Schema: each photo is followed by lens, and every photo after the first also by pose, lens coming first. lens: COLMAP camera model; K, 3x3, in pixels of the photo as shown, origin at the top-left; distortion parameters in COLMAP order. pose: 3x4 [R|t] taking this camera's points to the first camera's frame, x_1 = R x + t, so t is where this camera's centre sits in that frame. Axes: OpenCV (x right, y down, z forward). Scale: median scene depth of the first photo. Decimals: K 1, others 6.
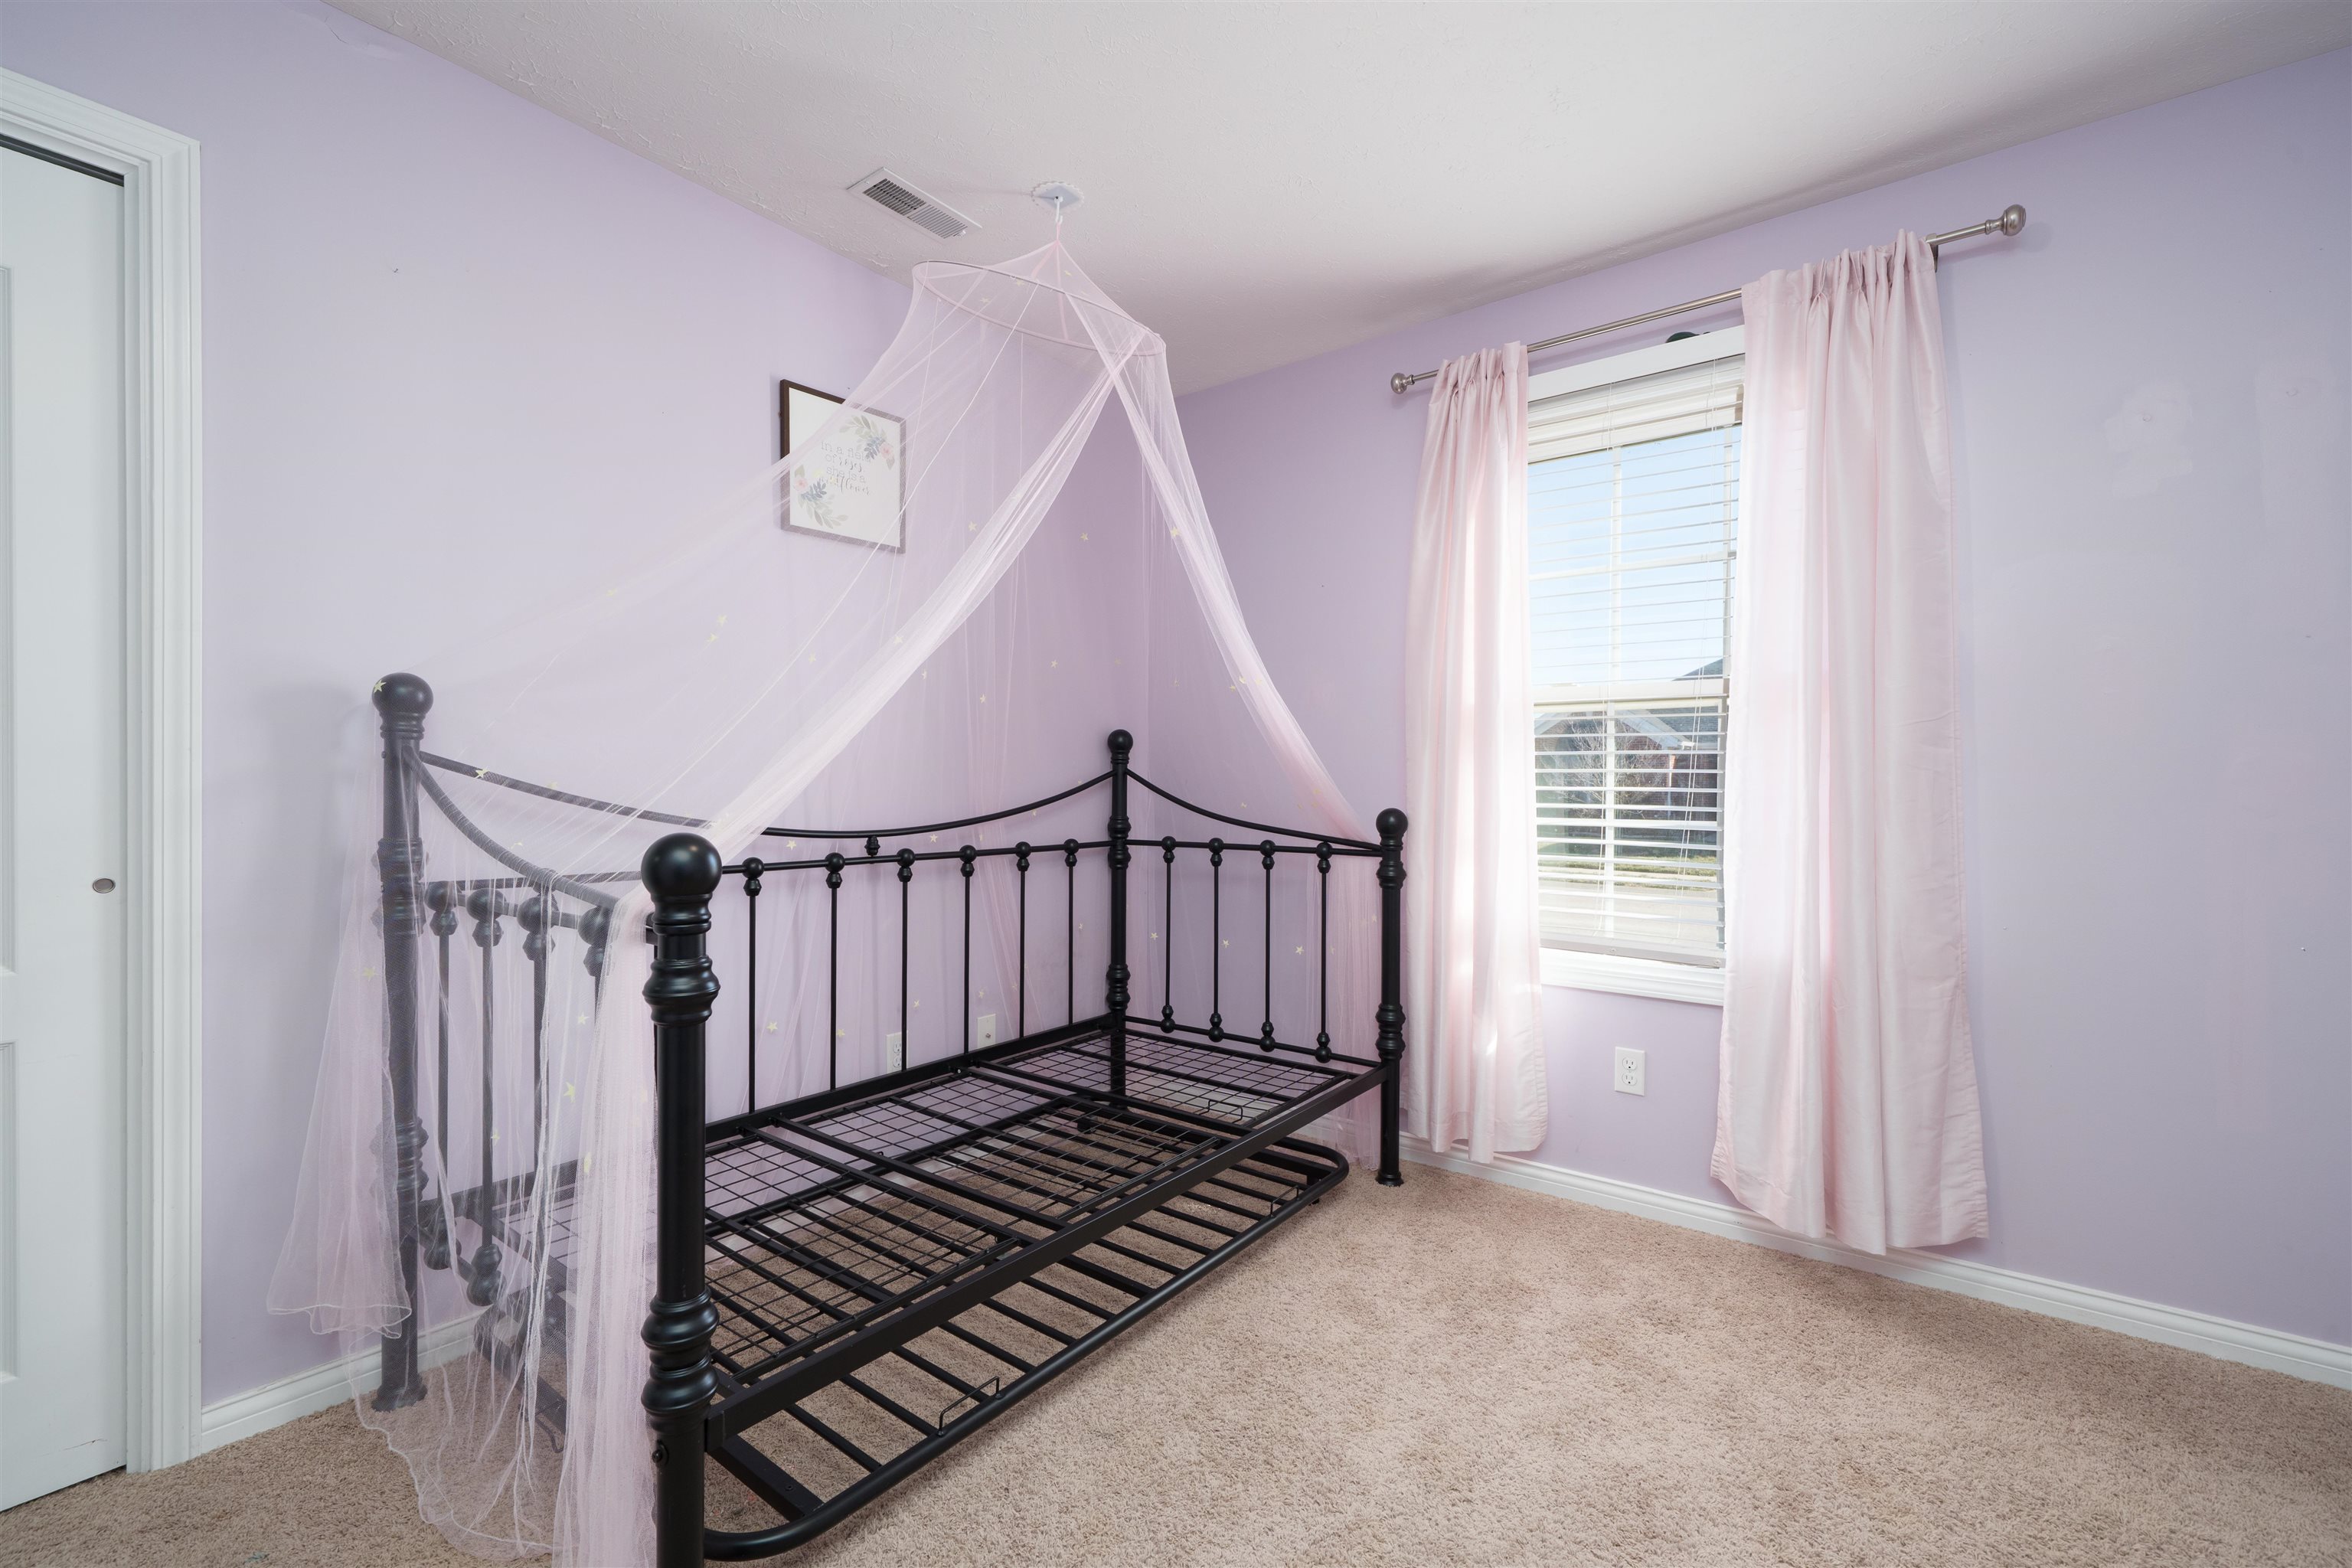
lens RADIAL K [[1003.3, 0, 1197.6], [0, 1003.3, 784.2], [0, 0, 1]] dist [-0.013900, -0.000829]
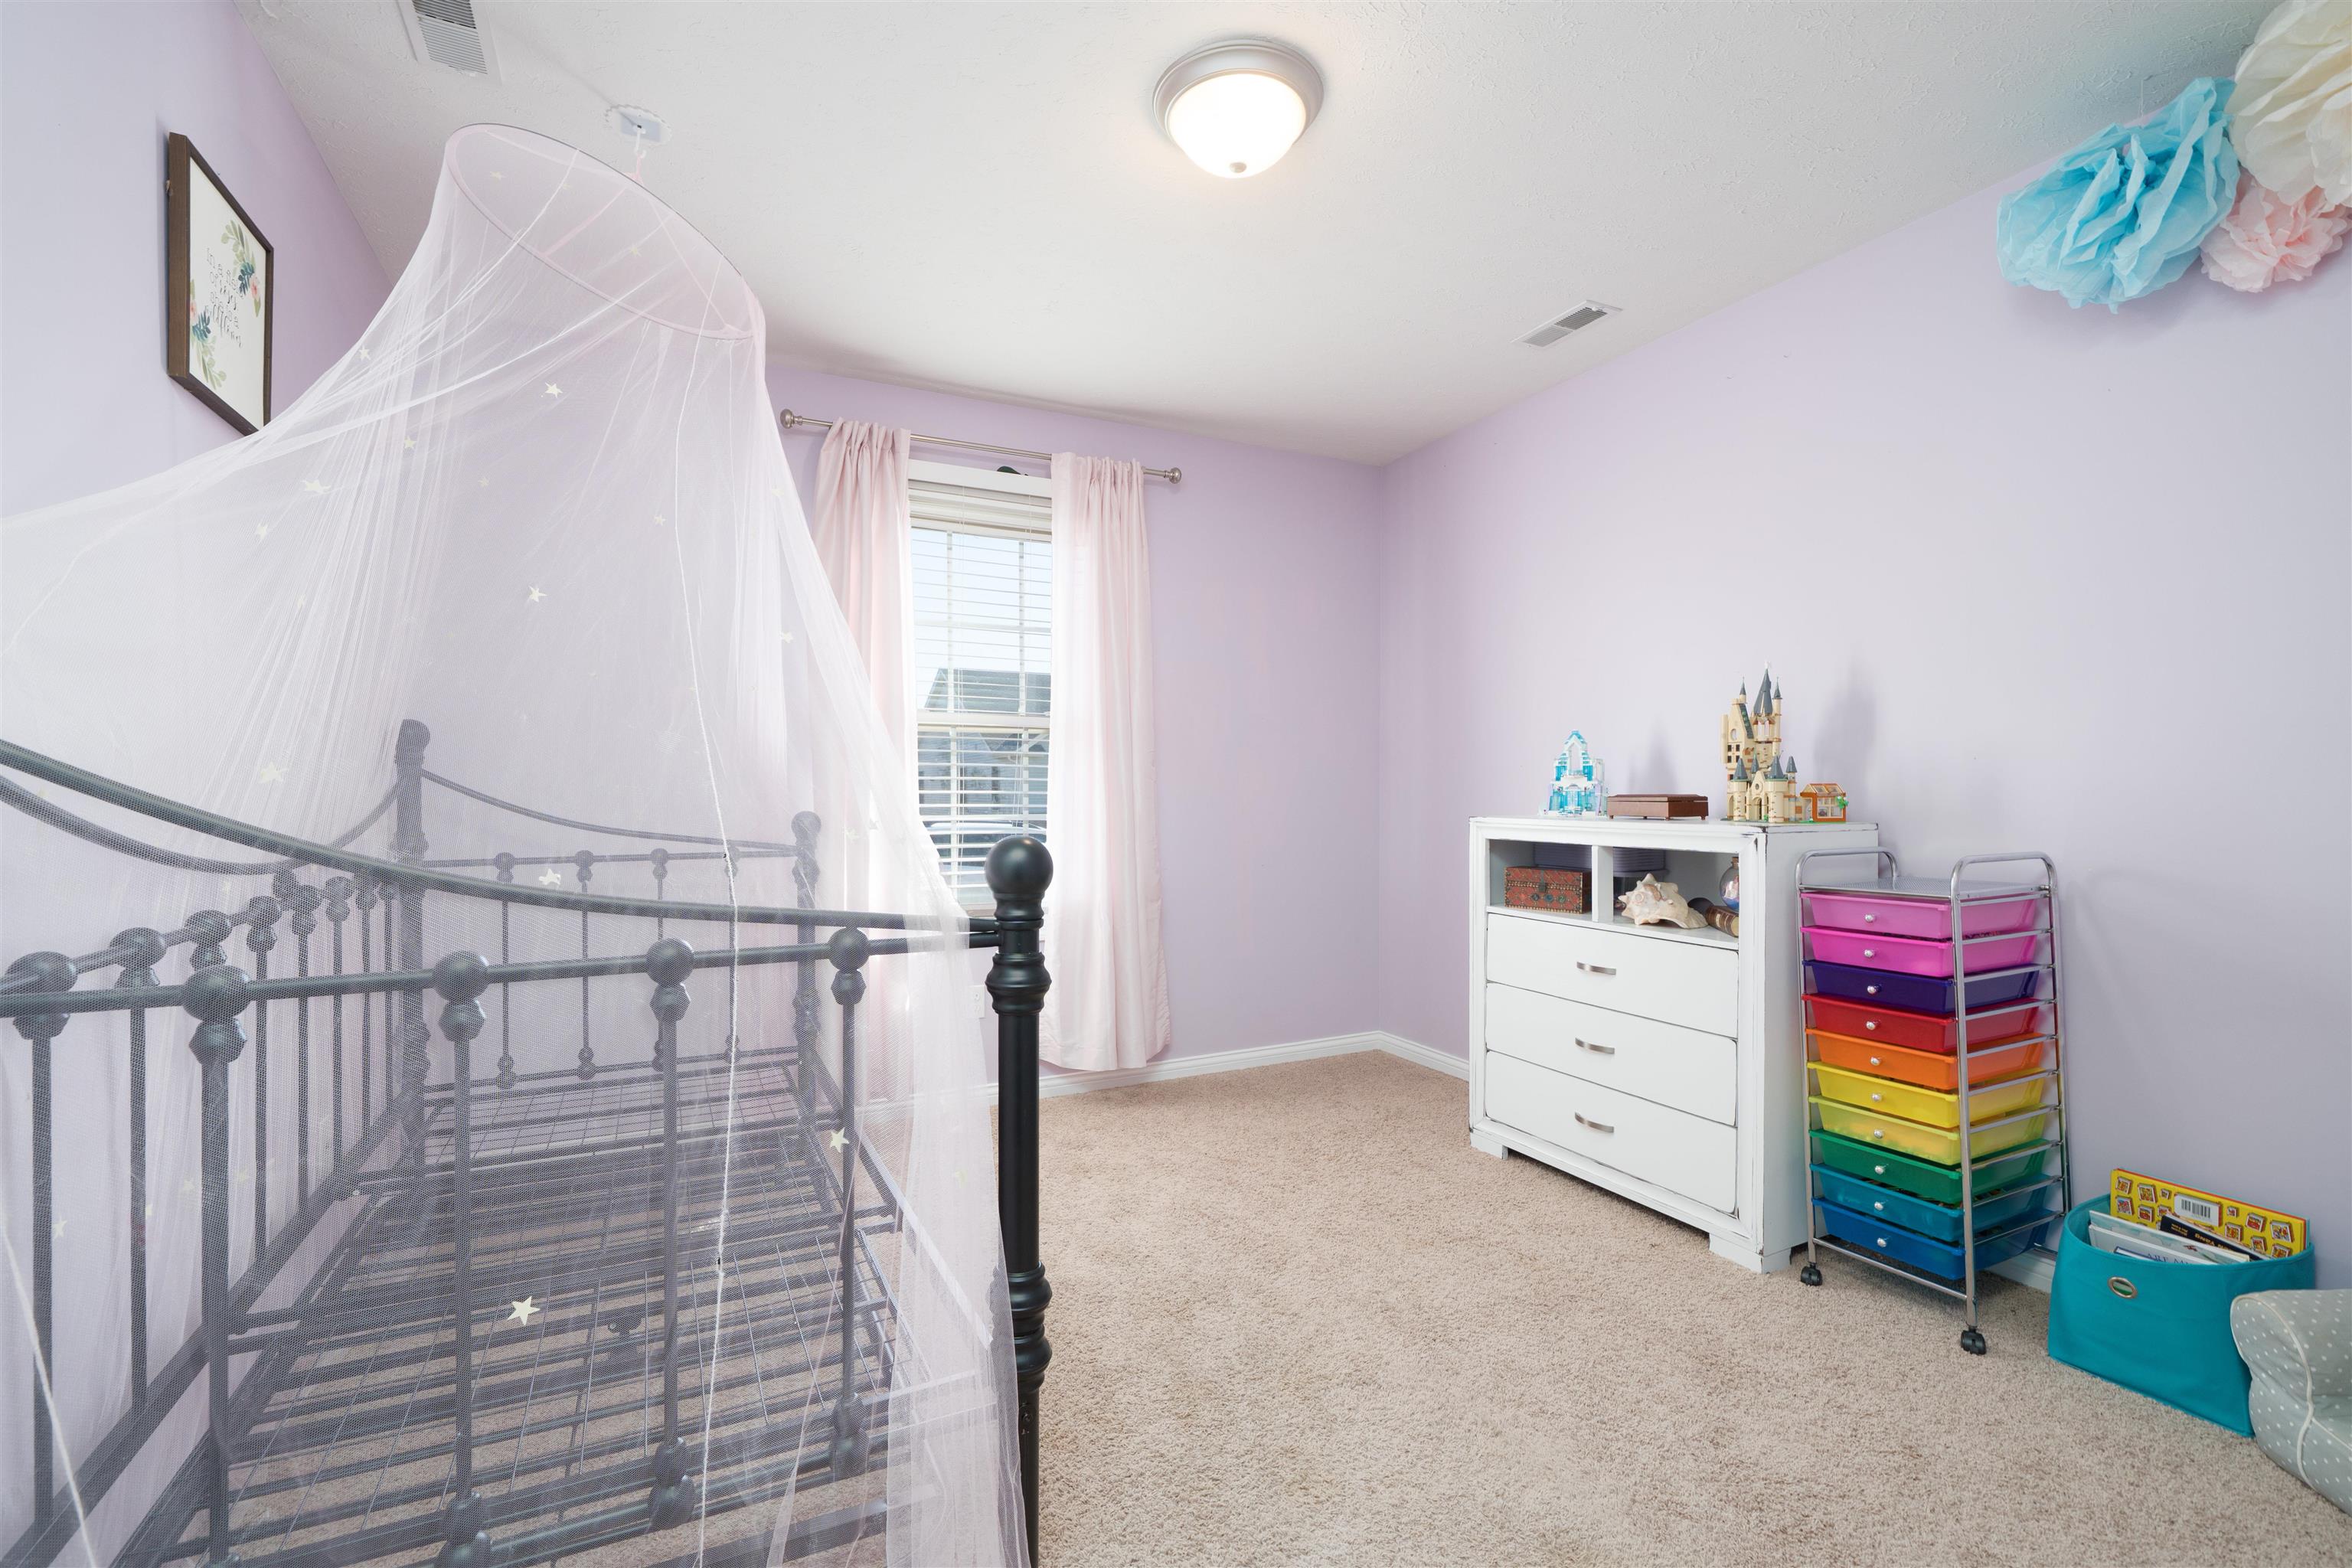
lens RADIAL K [[1003.3, 0, 1190.0], [0, 1003.3, 783.4], [0, 0, 1]] dist [-0.013900, -0.000829]
pose [[0.412016, 0.003823, 0.911168, -0.527962], [0.000420, 0.999990, -0.004385, -0.000900], [-0.911176, 0.002190, 0.412011, 0.142582]]
